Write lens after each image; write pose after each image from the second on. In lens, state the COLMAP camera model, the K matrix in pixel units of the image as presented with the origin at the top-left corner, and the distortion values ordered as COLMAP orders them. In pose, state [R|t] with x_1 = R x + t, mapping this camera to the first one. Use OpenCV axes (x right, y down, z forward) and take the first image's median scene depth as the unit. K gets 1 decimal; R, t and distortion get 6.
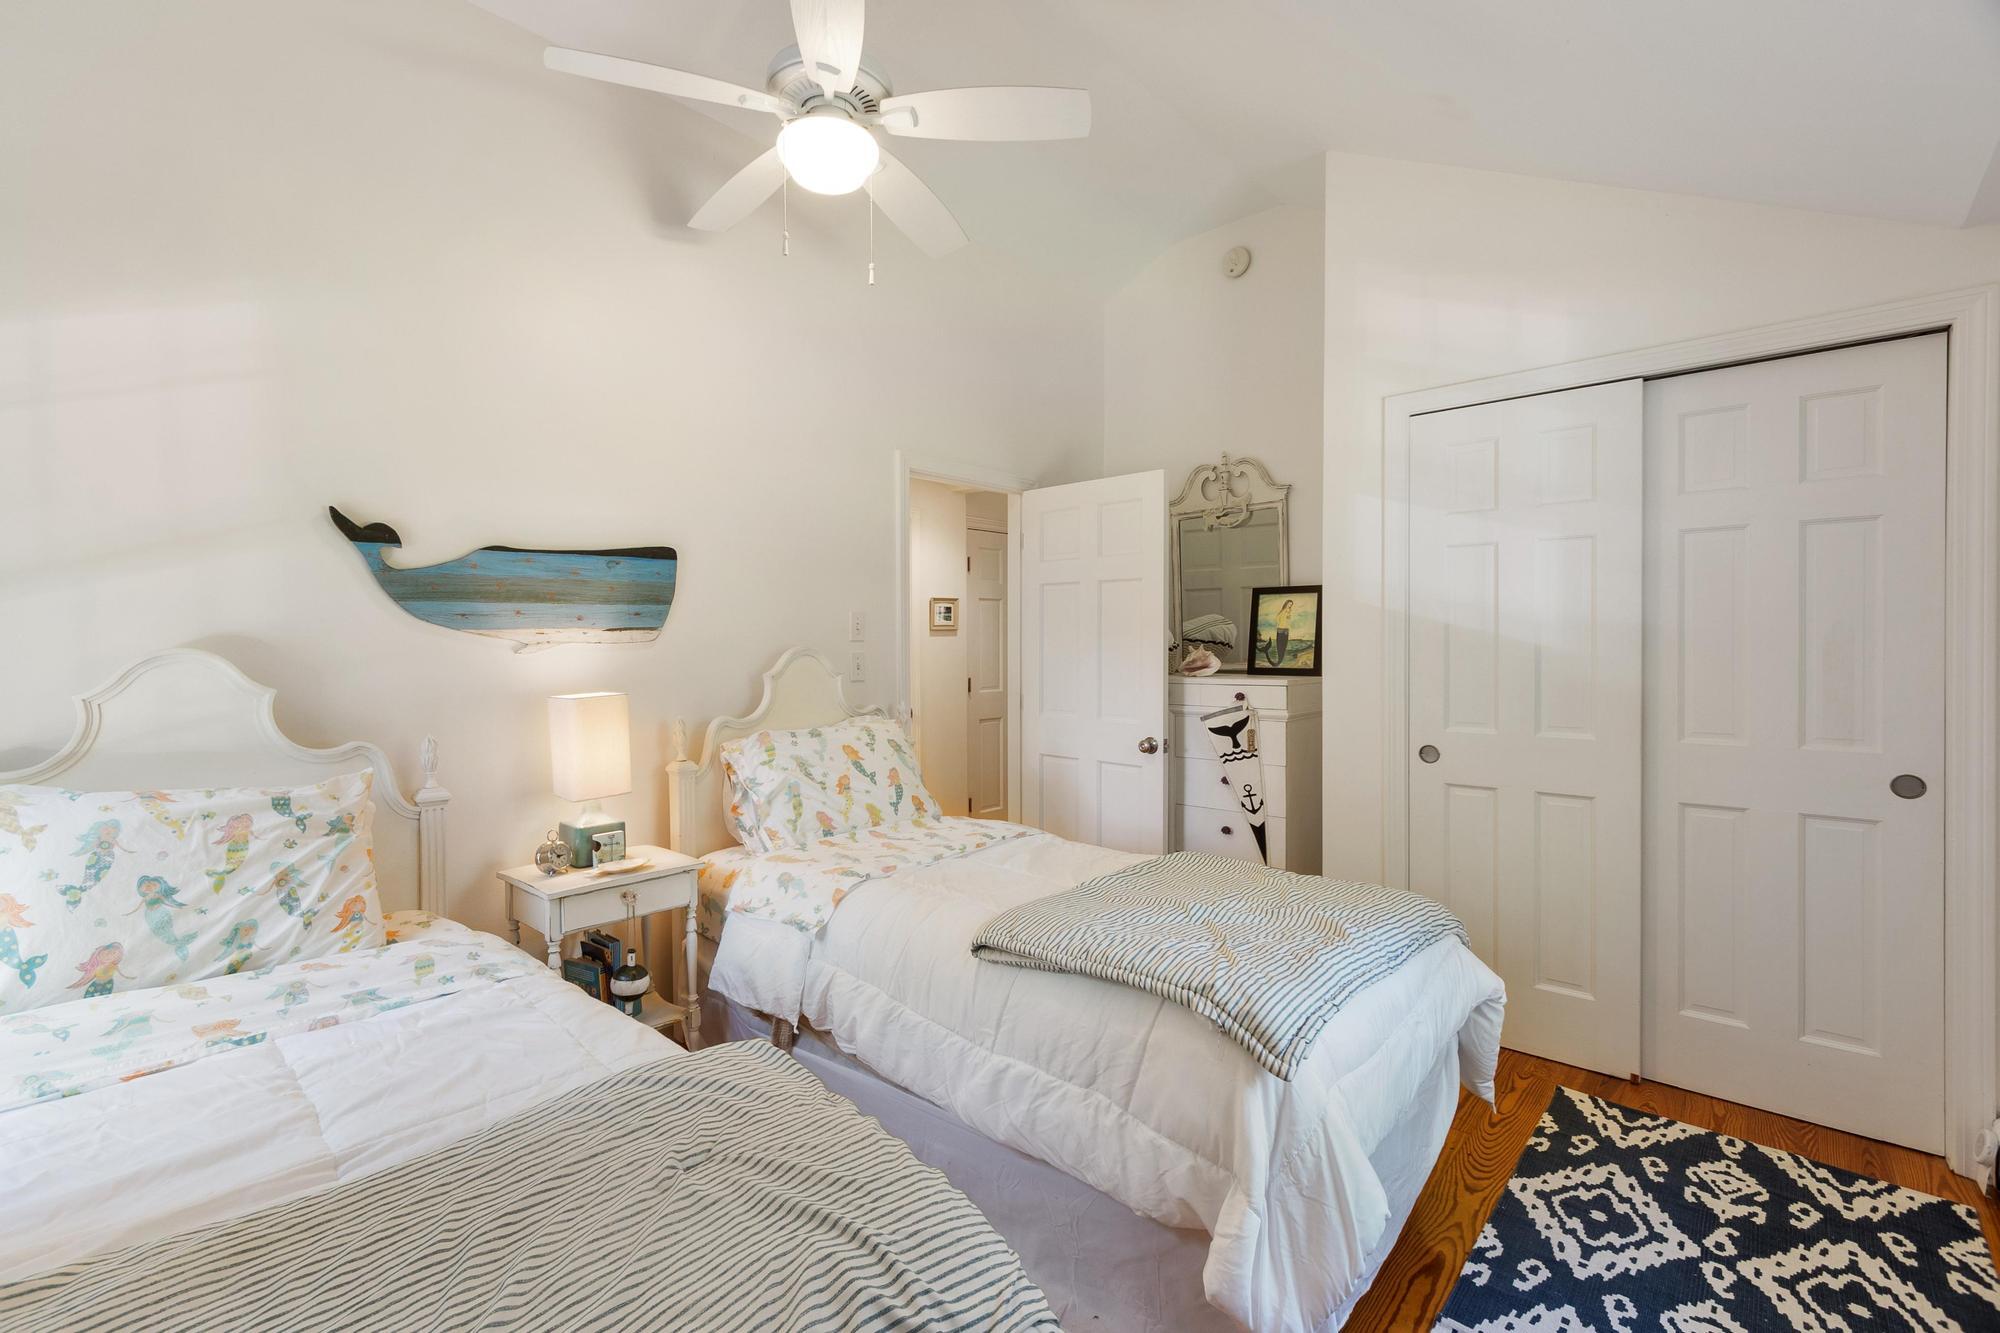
lens RADIAL K [[886.0, 0, 1006.8], [0, 886.0, 662.8], [0, 0, 1]] dist [0.000651, -0.000141]
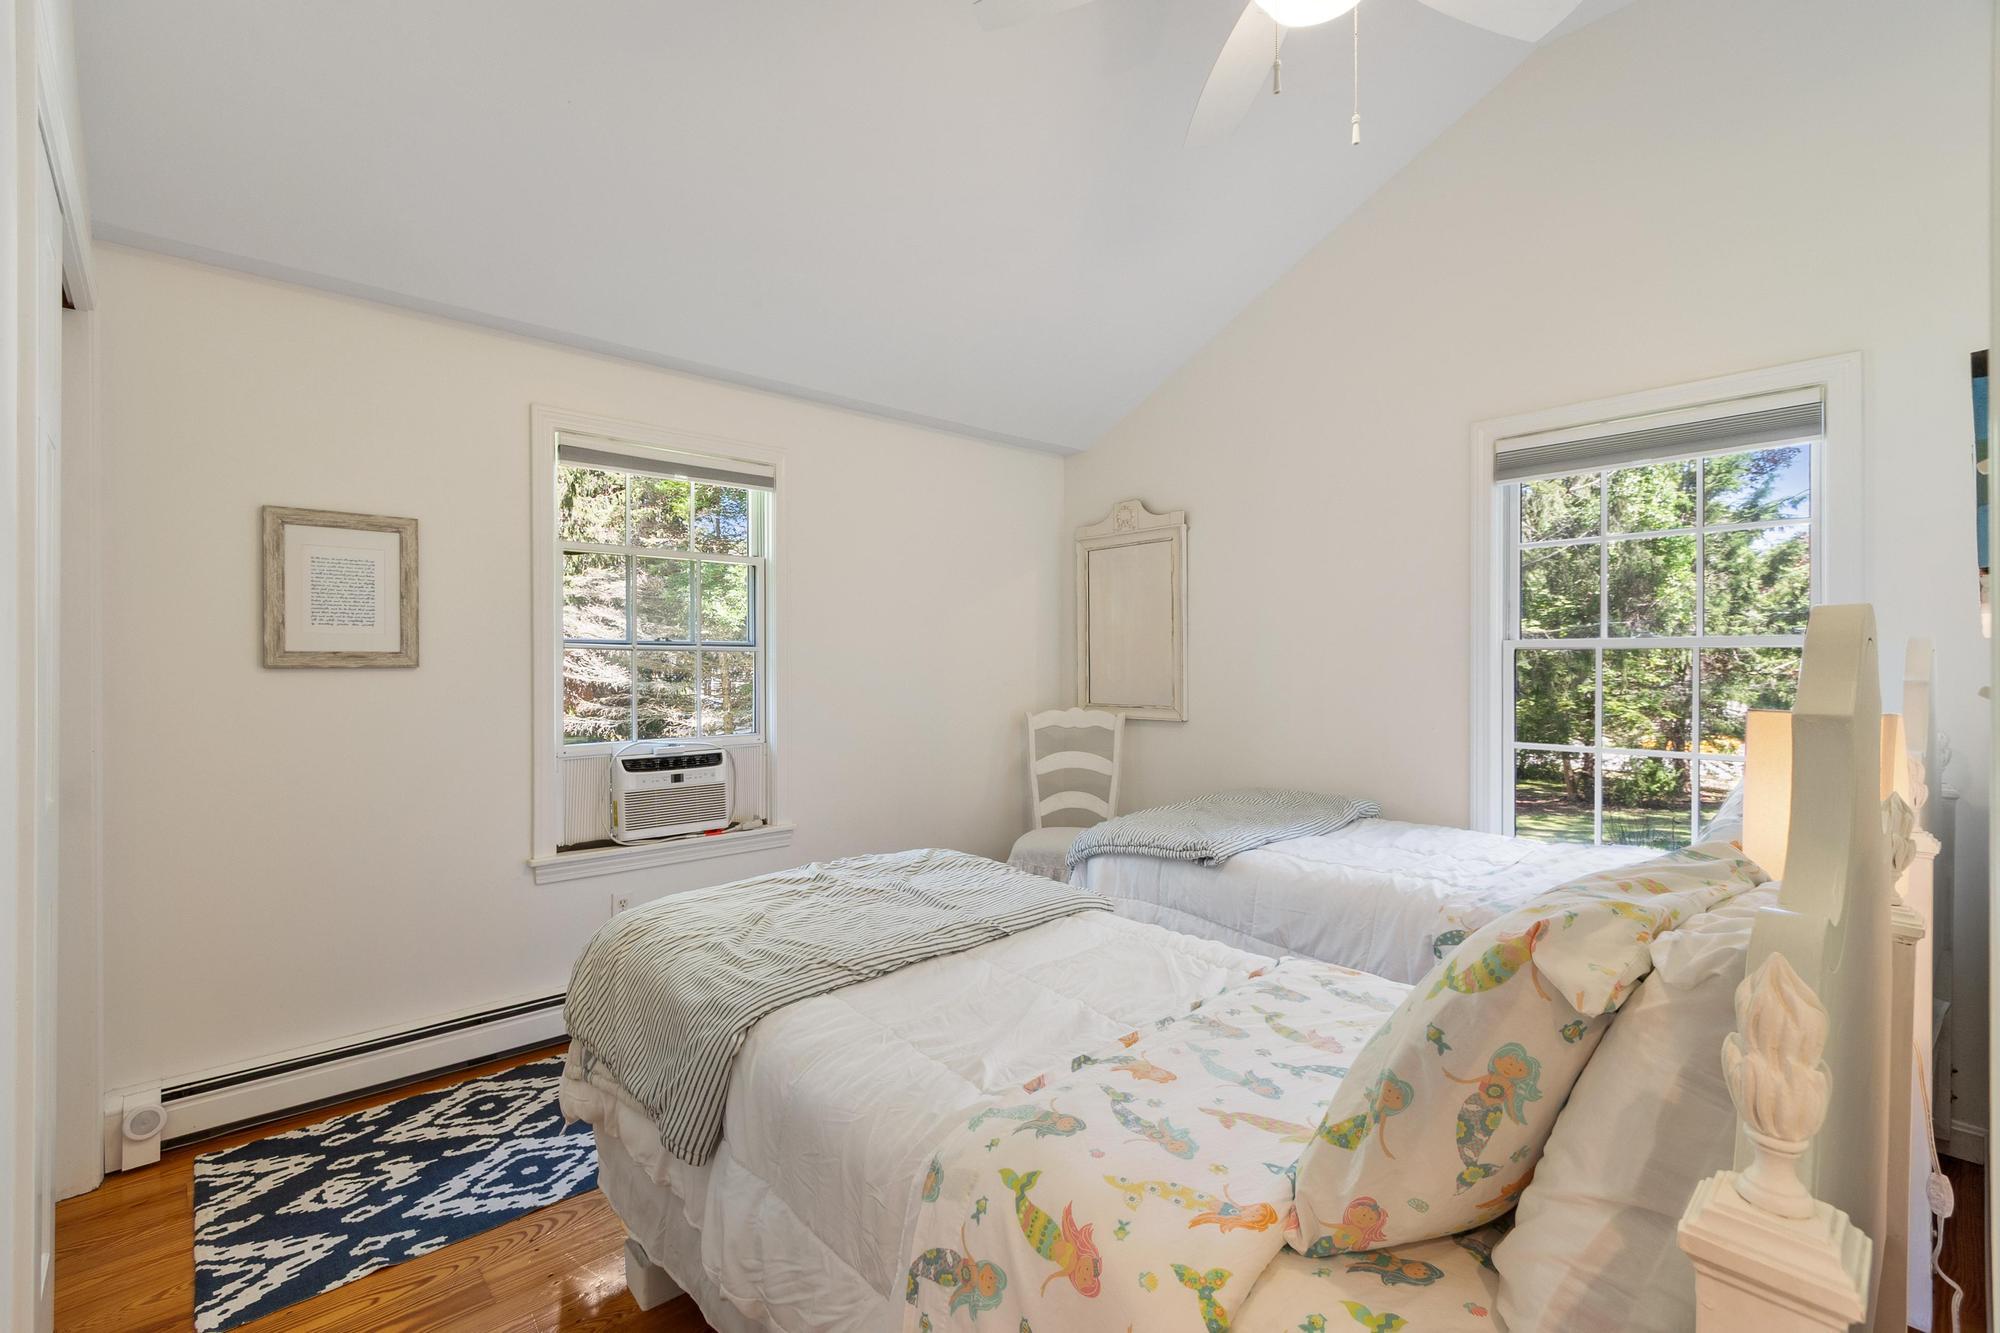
lens RADIAL K [[886.0, 0, 1006.8], [0, 886.0, 662.8], [0, 0, 1]] dist [0.000651, -0.000141]
pose [[-0.994159, -0.002180, 0.107906, -0.028422], [0.001343, 0.999469, 0.032564, -0.031166], [-0.107919, 0.032519, -0.993628, 1.748913]]
